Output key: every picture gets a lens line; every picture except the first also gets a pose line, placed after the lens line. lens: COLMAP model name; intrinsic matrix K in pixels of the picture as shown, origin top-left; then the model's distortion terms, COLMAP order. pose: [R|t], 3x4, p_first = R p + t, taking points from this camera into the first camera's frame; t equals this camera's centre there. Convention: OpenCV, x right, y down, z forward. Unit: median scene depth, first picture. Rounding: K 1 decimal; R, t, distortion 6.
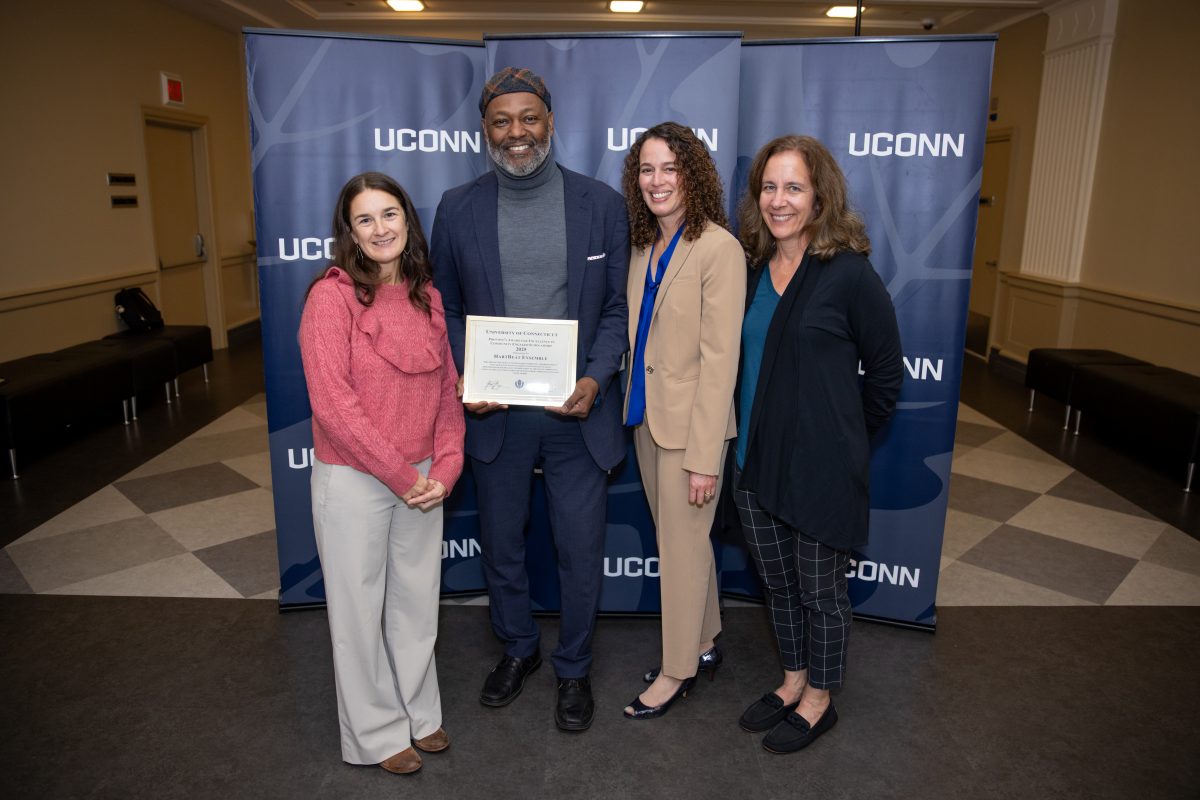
lens RADIAL K [[880.4, 0, 591.6], [0, 880.4, 398.9], [0, 0, 1]] dist [-0.091586, 0.080827]
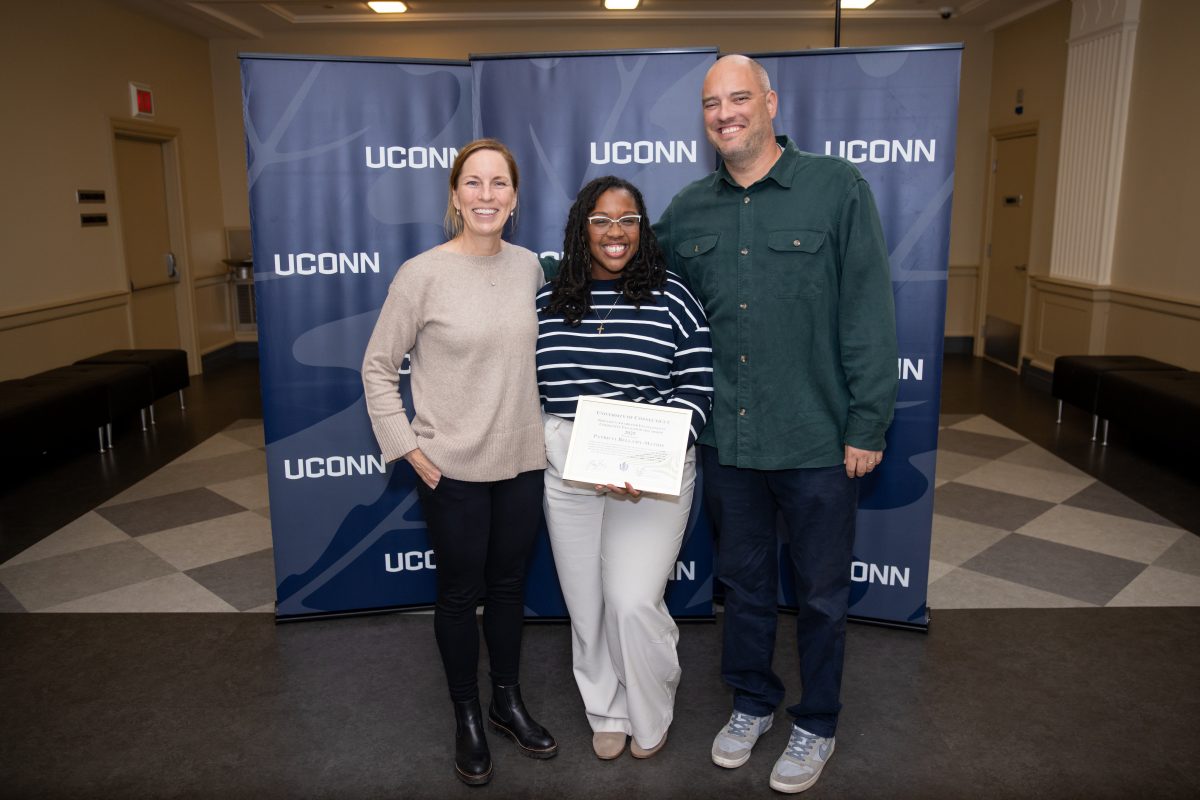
lens RADIAL K [[1009.5, 0, 589.2], [0, 1009.5, 404.4], [0, 0, 1]] dist [-0.051317, 0.070697]
pose [[0.999746, -0.018192, -0.013302, 0.024872], [0.017773, 0.999361, -0.030997, 0.034518], [0.013858, 0.030753, 0.999431, -0.169278]]
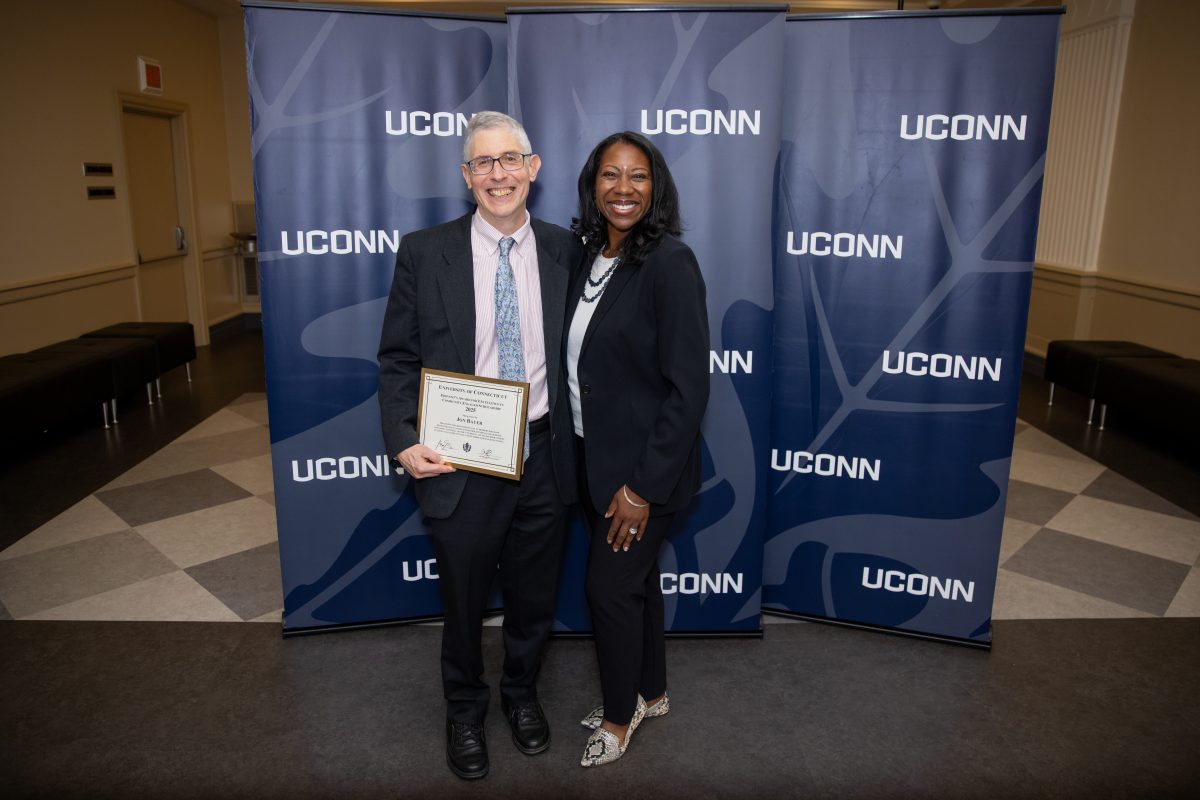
lens RADIAL K [[880.4, 0, 581.9], [0, 880.4, 388.1], [0, 0, 1]] dist [-0.091586, 0.080827]
pose [[0.999821, -0.008269, 0.017041, -0.056687], [0.008282, 0.999965, -0.000679, -0.015358], [-0.017035, 0.000820, 0.999855, 0.075098]]
